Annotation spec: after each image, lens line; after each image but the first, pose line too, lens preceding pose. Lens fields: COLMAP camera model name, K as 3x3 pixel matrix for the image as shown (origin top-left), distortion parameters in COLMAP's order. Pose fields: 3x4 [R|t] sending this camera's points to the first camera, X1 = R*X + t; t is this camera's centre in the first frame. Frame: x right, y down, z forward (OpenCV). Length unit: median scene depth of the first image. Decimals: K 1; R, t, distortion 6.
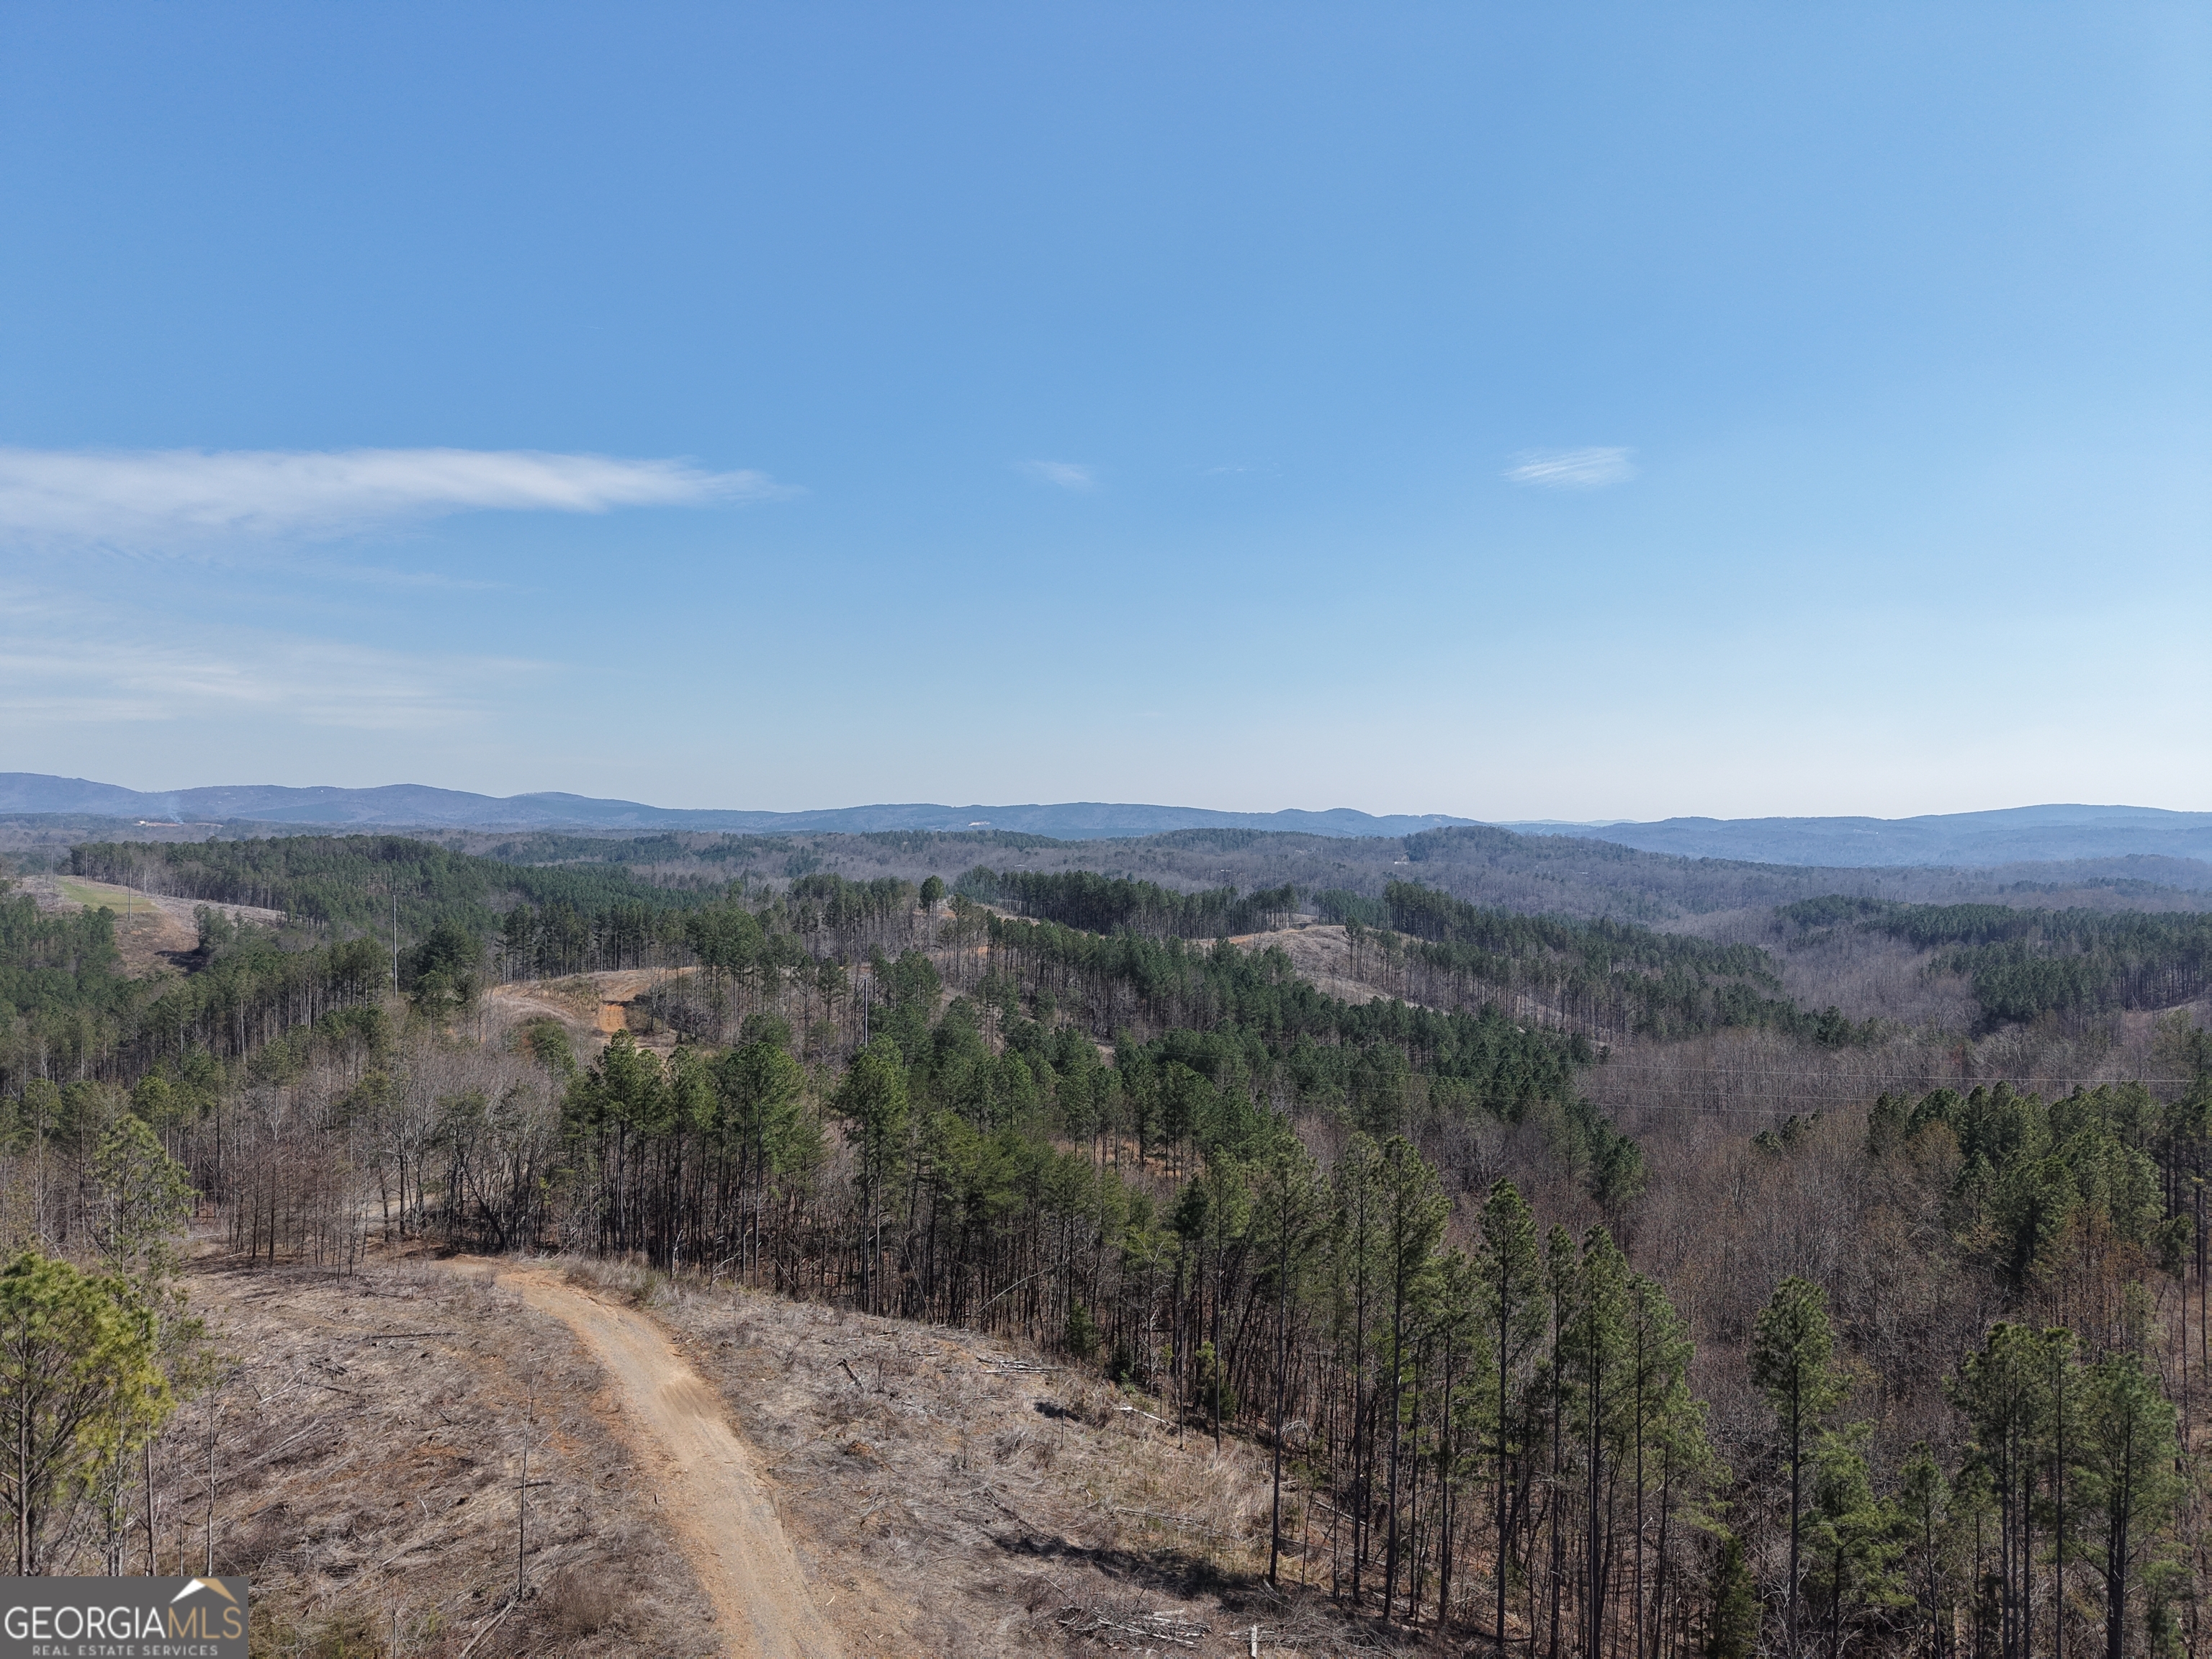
lens RADIAL K [[1465.1, 0, 1110.1], [0, 1465.1, 825.9], [0, 0, 1]] dist [0.058689, -0.072725]
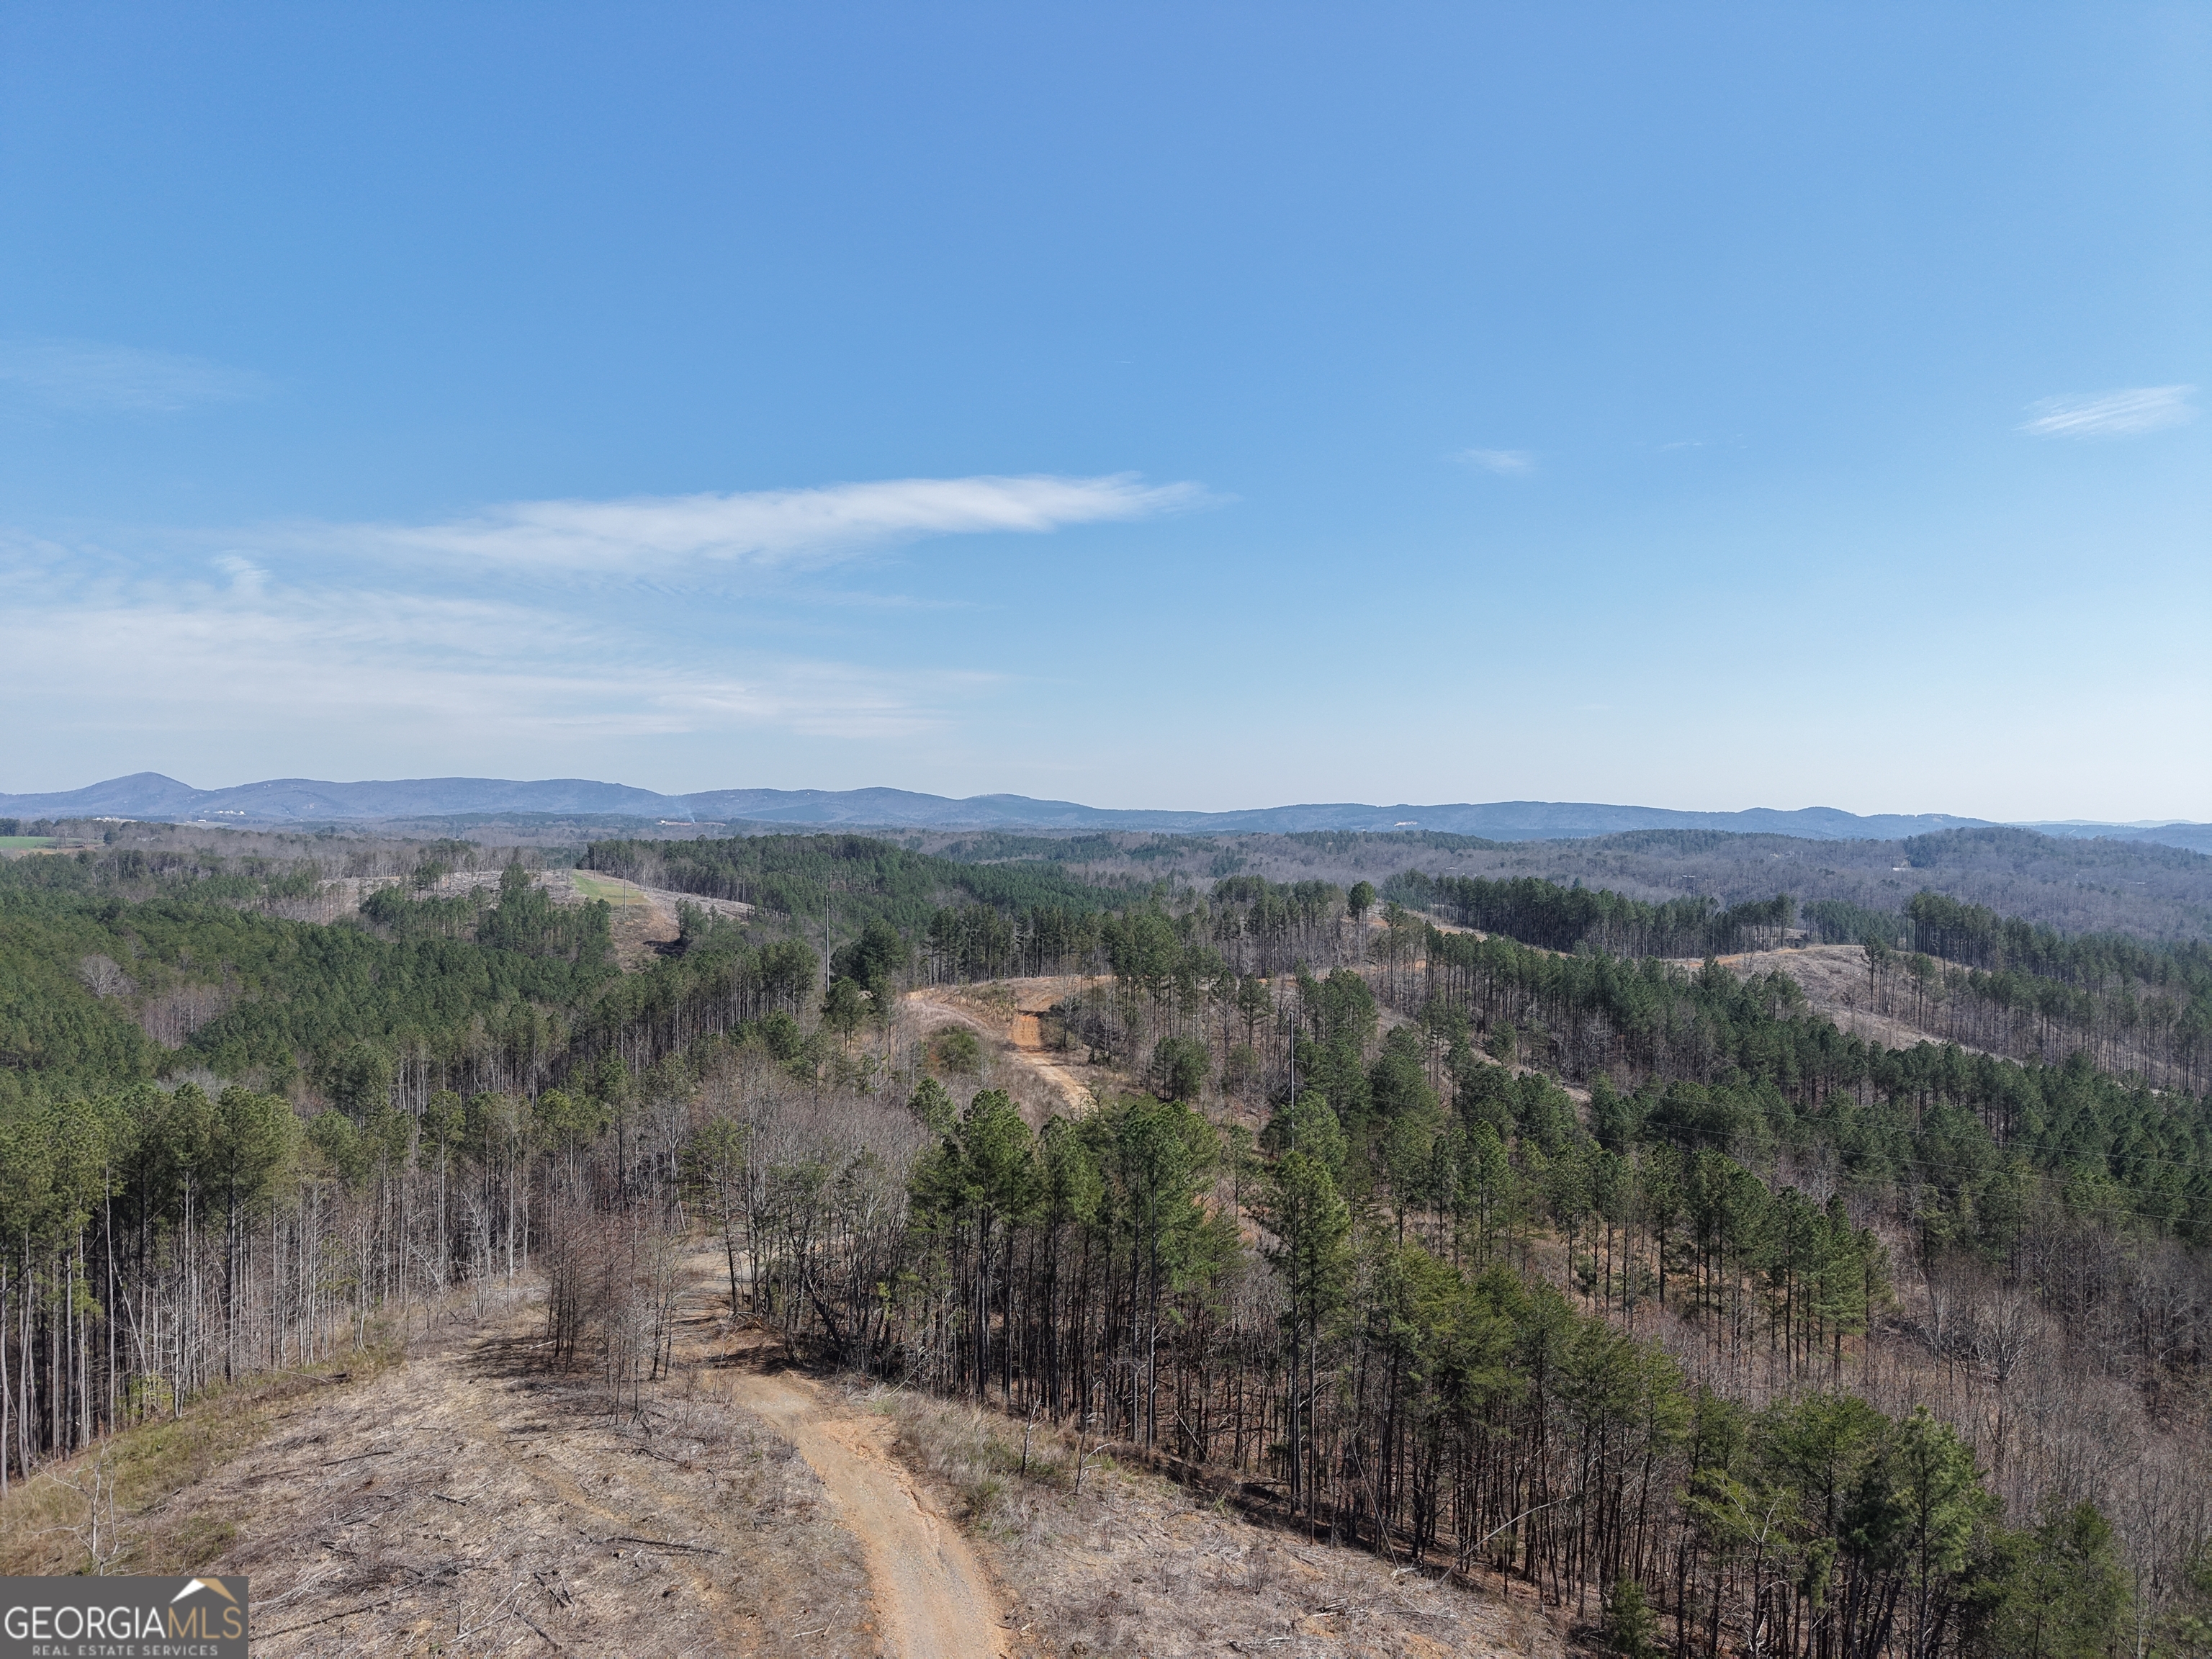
lens RADIAL K [[1460.6, 0, 1111.6], [0, 1460.6, 827.5], [0, 0, 1]] dist [0.082373, -0.110287]
pose [[0.959001, 0.002153, -0.283395, -0.006818], [-0.001830, 0.999997, 0.001404, -0.000378], [0.283397, -0.000828, 0.959002, 0.040421]]
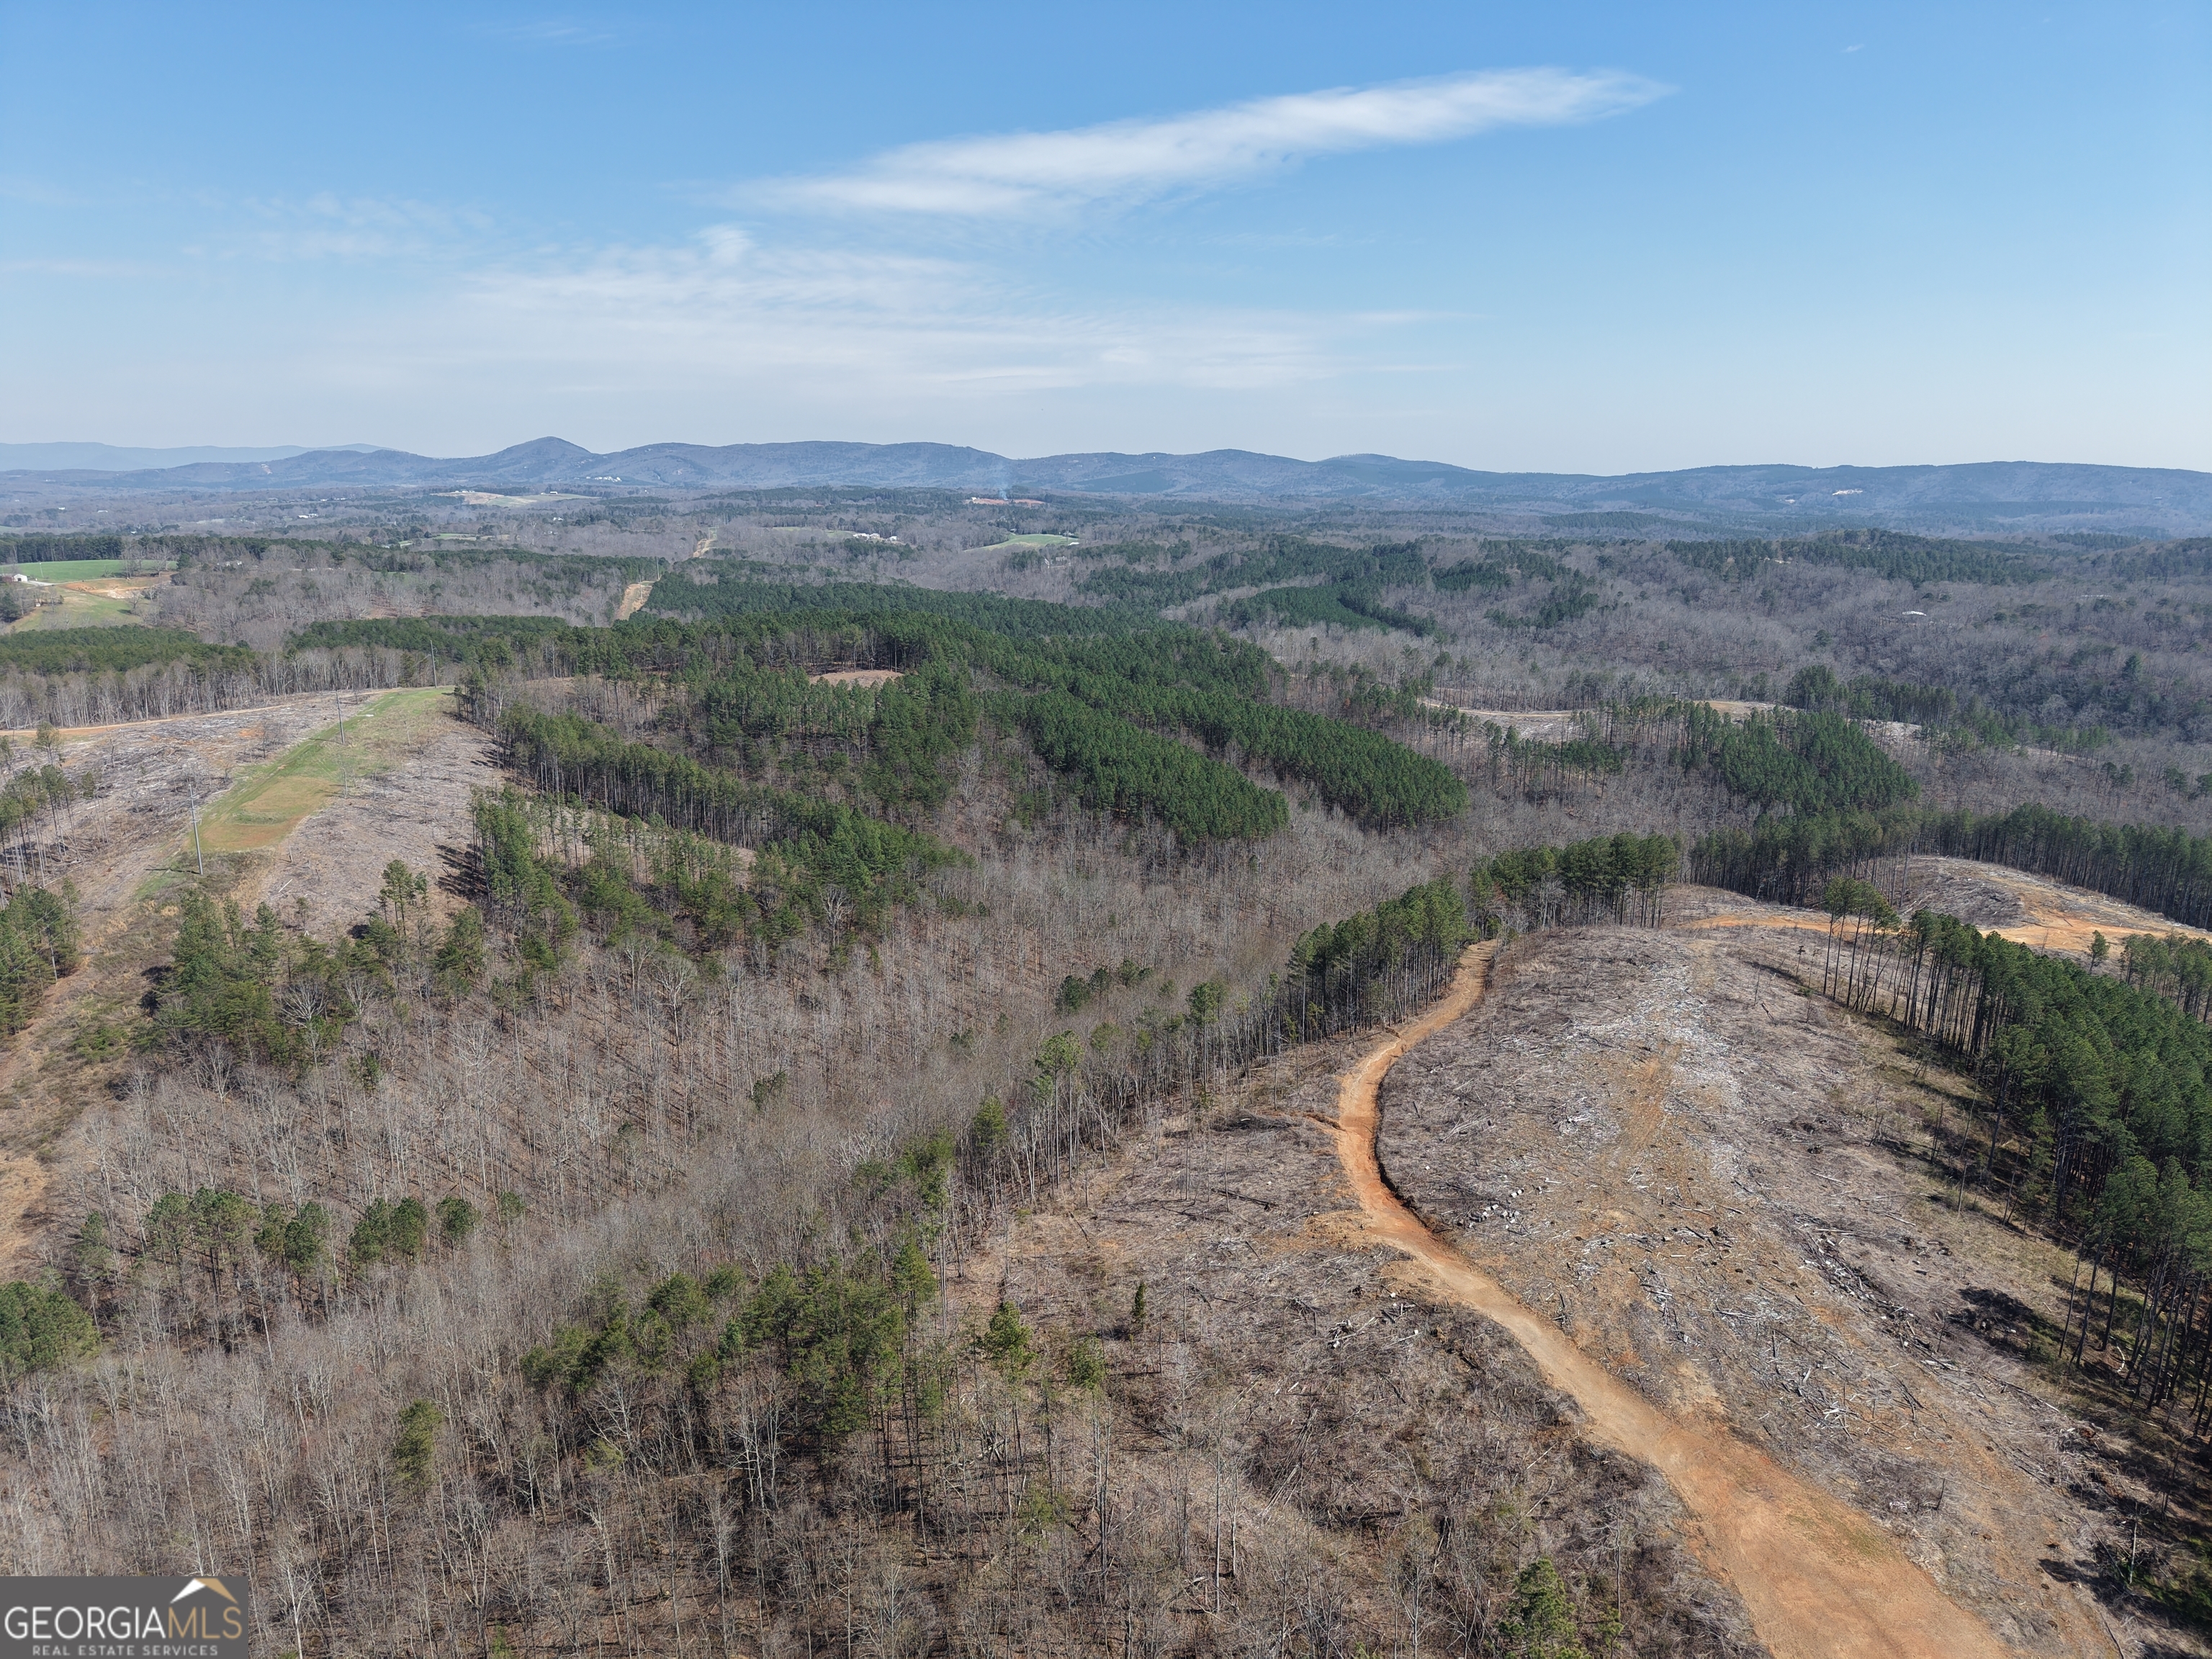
lens RADIAL K [[1476.4, 0, 1111.8], [0, 1476.4, 822.1], [0, 0, 1]] dist [0.017378, -0.015242]
pose [[0.857969, 0.115121, -0.500636, -0.053377], [0.000423, 0.974407, 0.224789, -0.060986], [0.513701, -0.193073, 0.835963, 0.503583]]
